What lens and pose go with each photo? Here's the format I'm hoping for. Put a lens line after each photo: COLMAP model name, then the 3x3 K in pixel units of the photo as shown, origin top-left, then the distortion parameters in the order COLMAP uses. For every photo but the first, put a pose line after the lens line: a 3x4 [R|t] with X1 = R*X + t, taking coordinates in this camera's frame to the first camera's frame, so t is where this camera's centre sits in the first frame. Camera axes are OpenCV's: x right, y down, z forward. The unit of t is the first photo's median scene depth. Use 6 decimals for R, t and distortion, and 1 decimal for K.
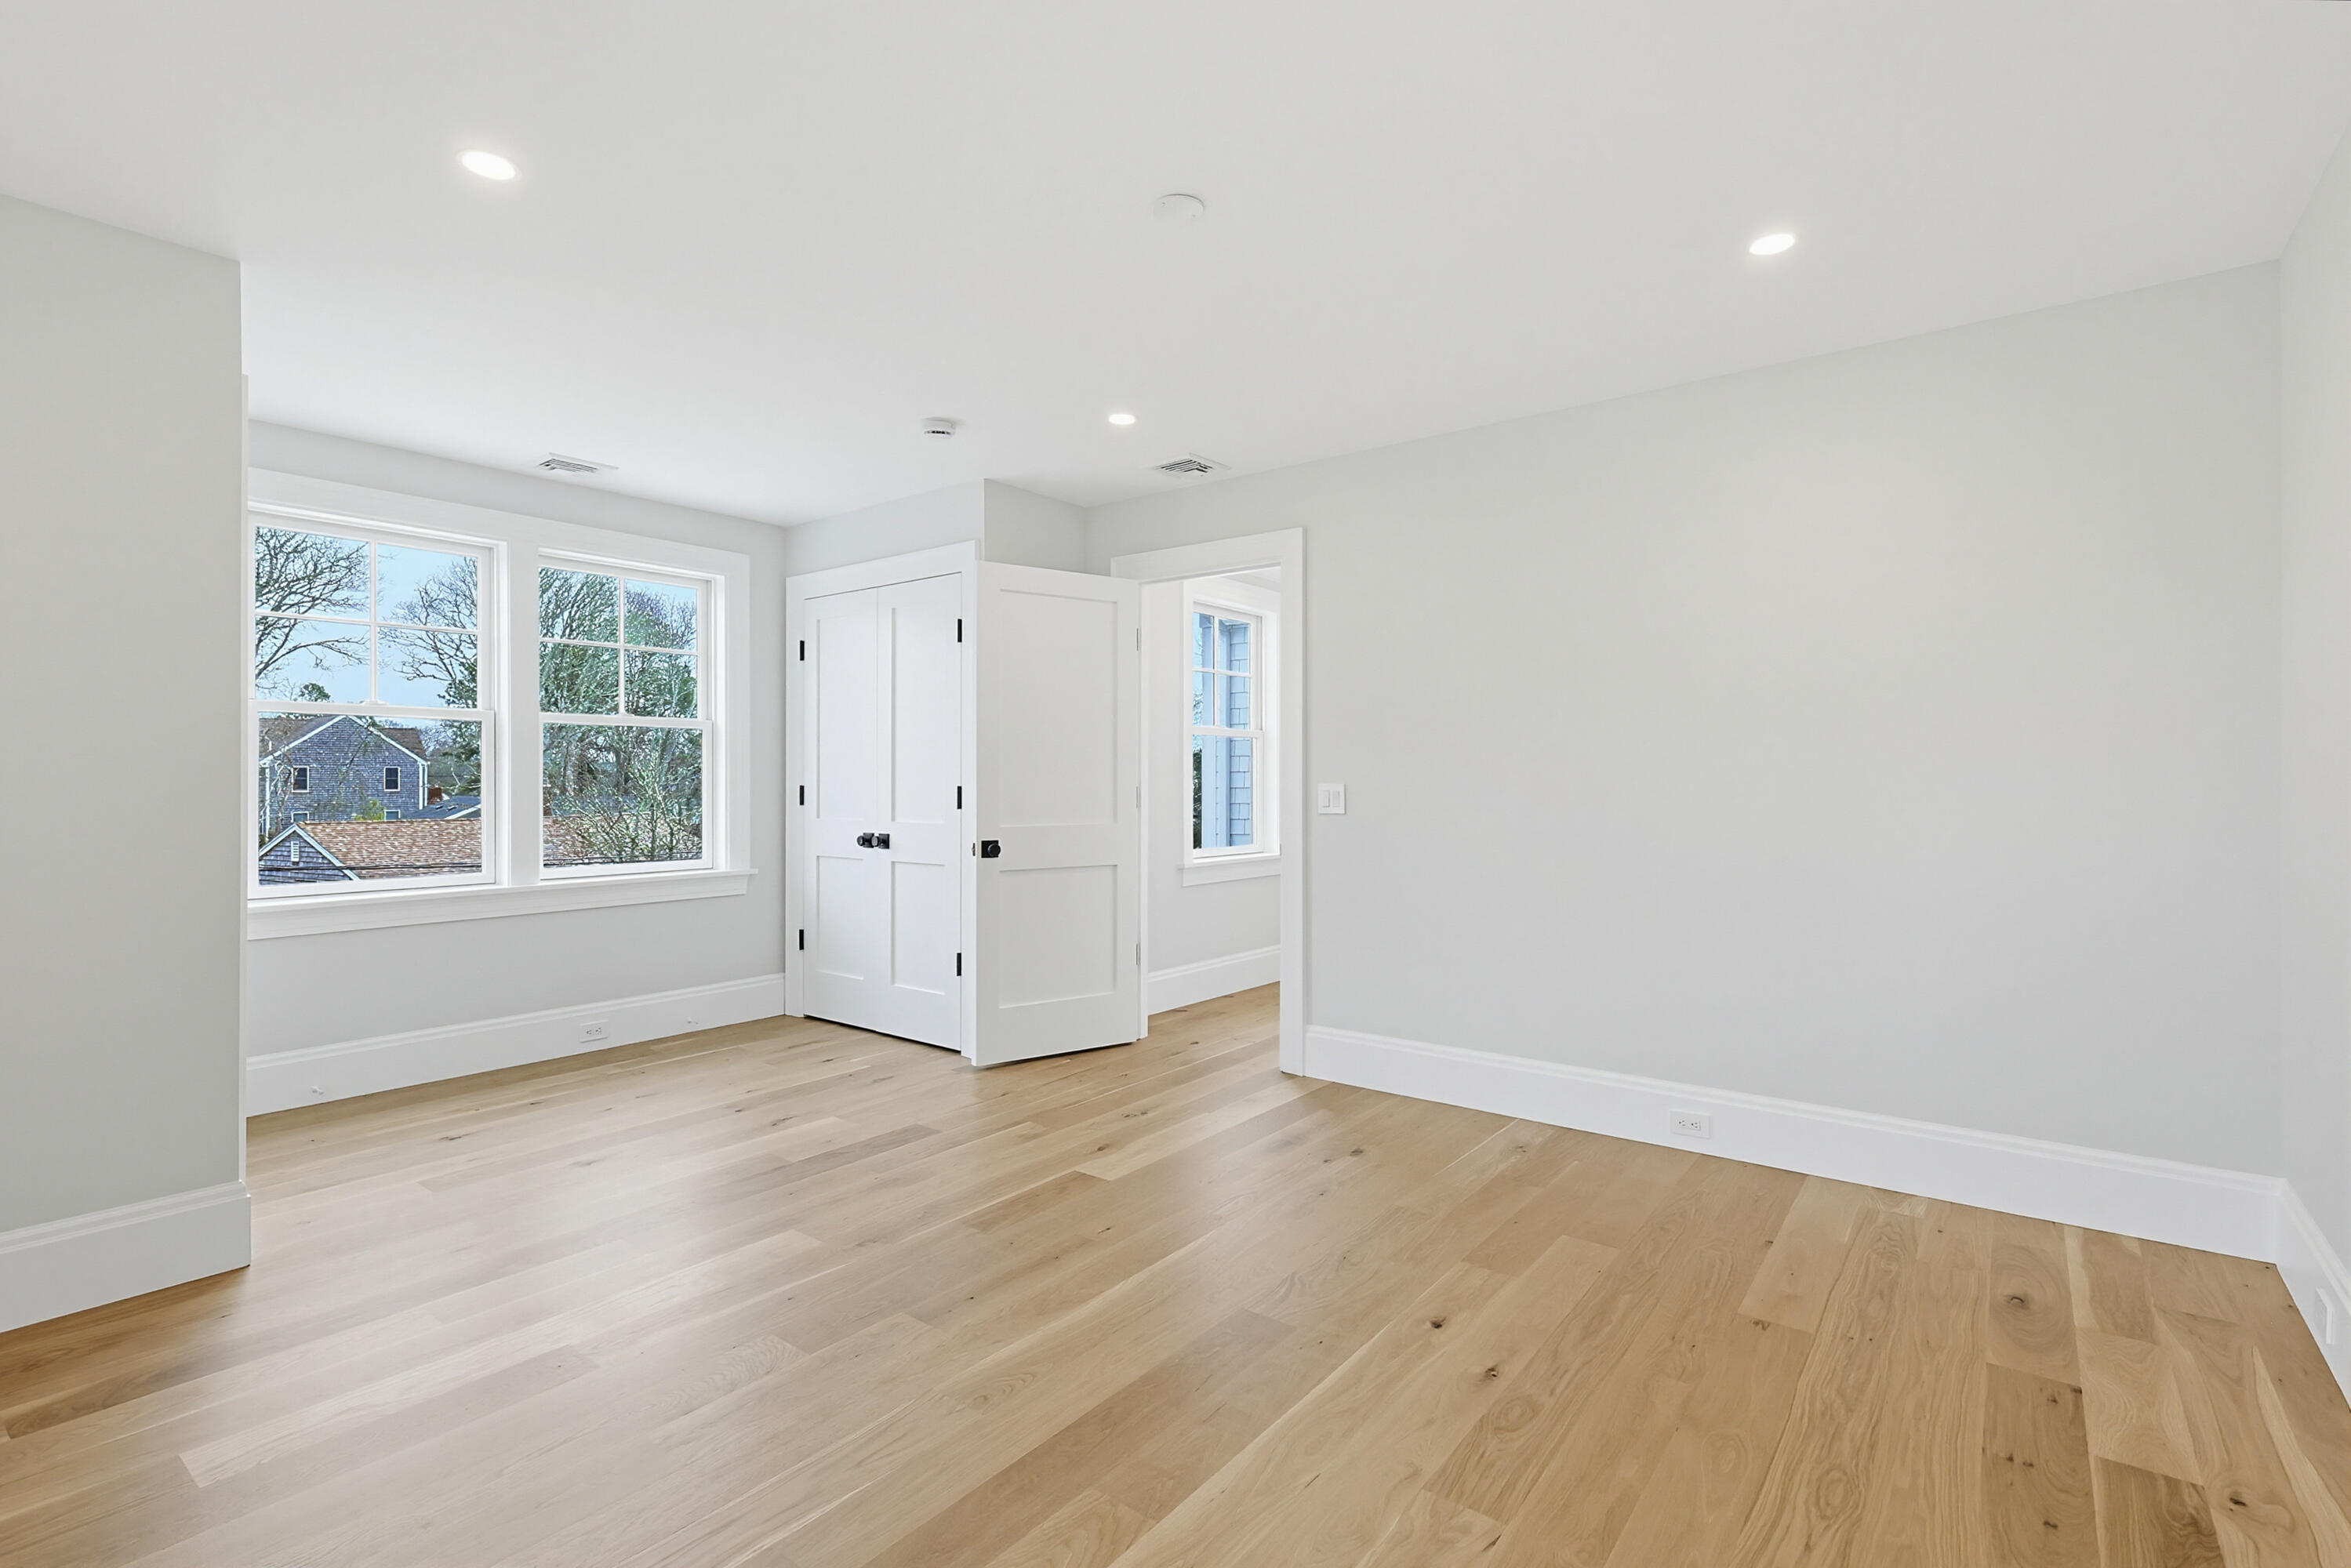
lens RADIAL K [[1094.5, 0, 1184.6], [0, 1094.5, 782.8], [0, 0, 1]] dist [0.006257, -0.000801]
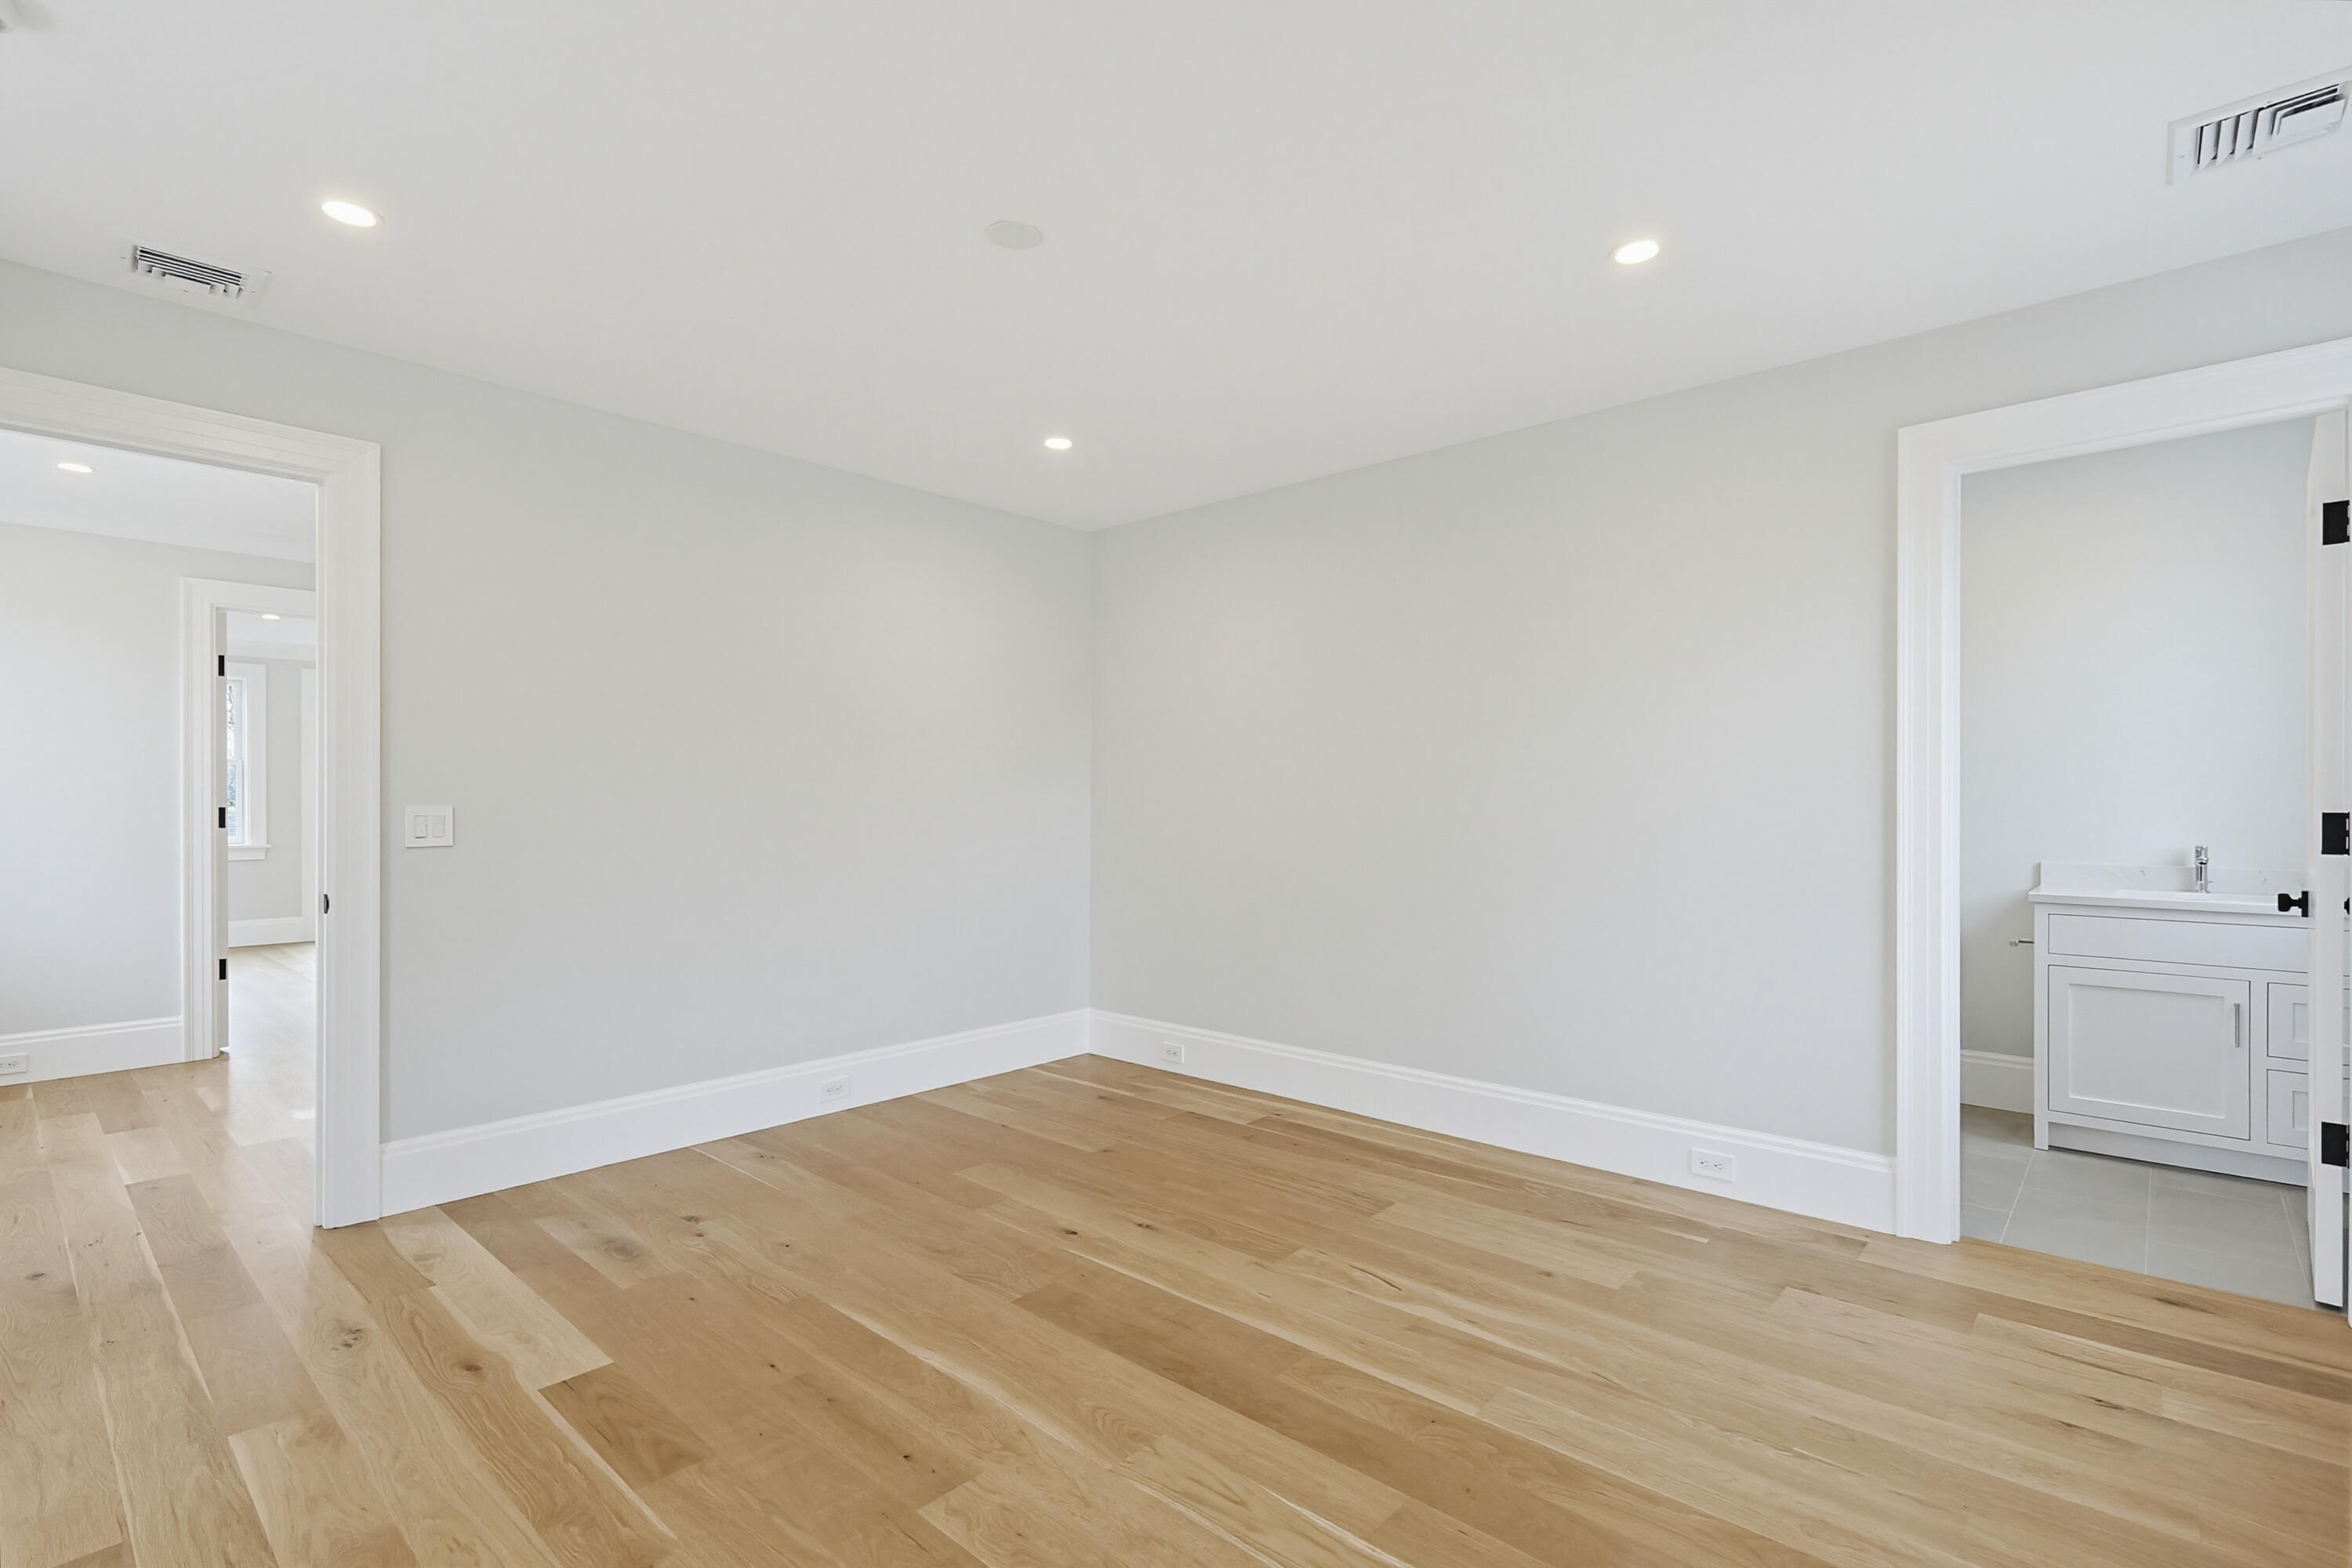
lens RADIAL K [[1095.1, 0, 1165.8], [0, 1095.1, 799.6], [0, 0, 1]] dist [0.006257, -0.000801]
pose [[0.076212, 0.004739, 0.997080, -0.779185], [0.000245, 0.999989, -0.004772, 0.001072], [-0.997092, 0.000608, 0.076210, 0.606719]]
